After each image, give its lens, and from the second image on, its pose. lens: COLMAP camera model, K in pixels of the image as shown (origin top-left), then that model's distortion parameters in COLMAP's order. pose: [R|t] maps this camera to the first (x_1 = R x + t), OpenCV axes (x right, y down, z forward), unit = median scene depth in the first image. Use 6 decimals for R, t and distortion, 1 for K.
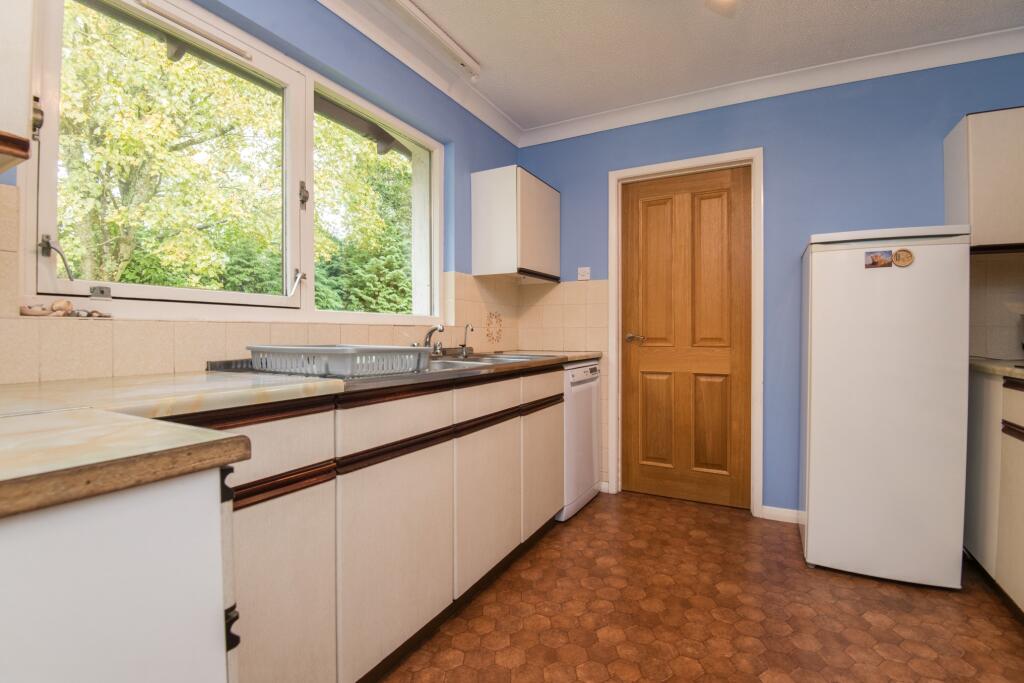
lens RADIAL K [[486.8, 0, 512.0], [0, 486.8, 341.5], [0, 0, 1]] dist [0.000176, 0.000001]
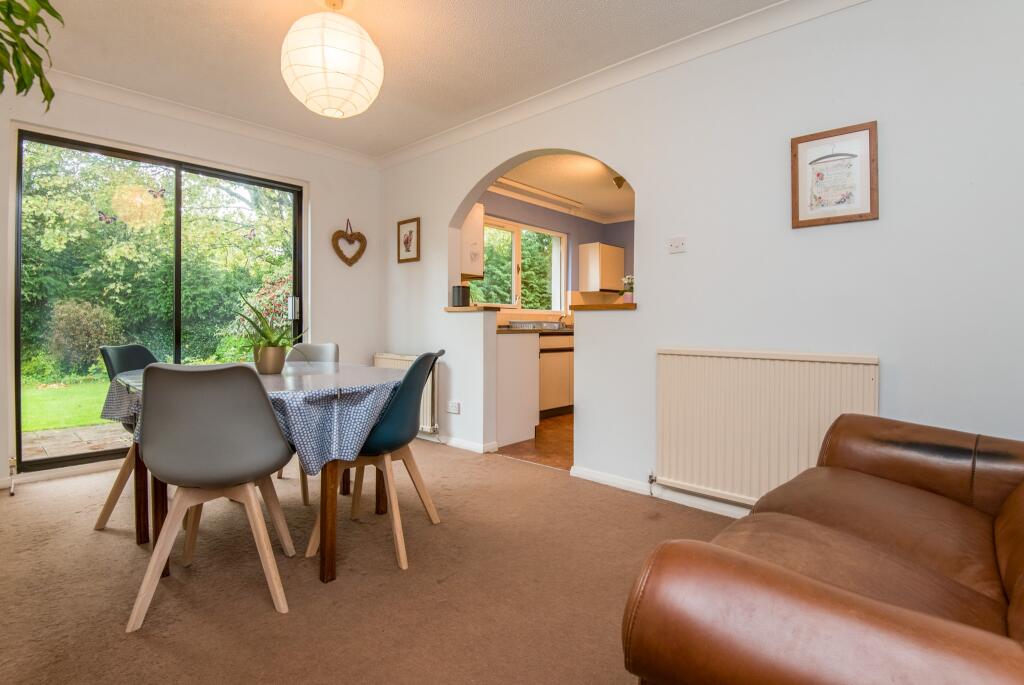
lens RADIAL K [[486.8, 0, 512.0], [0, 486.8, 342.5], [0, 0, 1]] dist [0.000176, 0.000001]
pose [[0.969635, 0.012491, -0.244239, 0.167658], [-0.007090, 0.999711, 0.022982, 0.044232], [0.244455, -0.020553, 0.969443, -1.242391]]
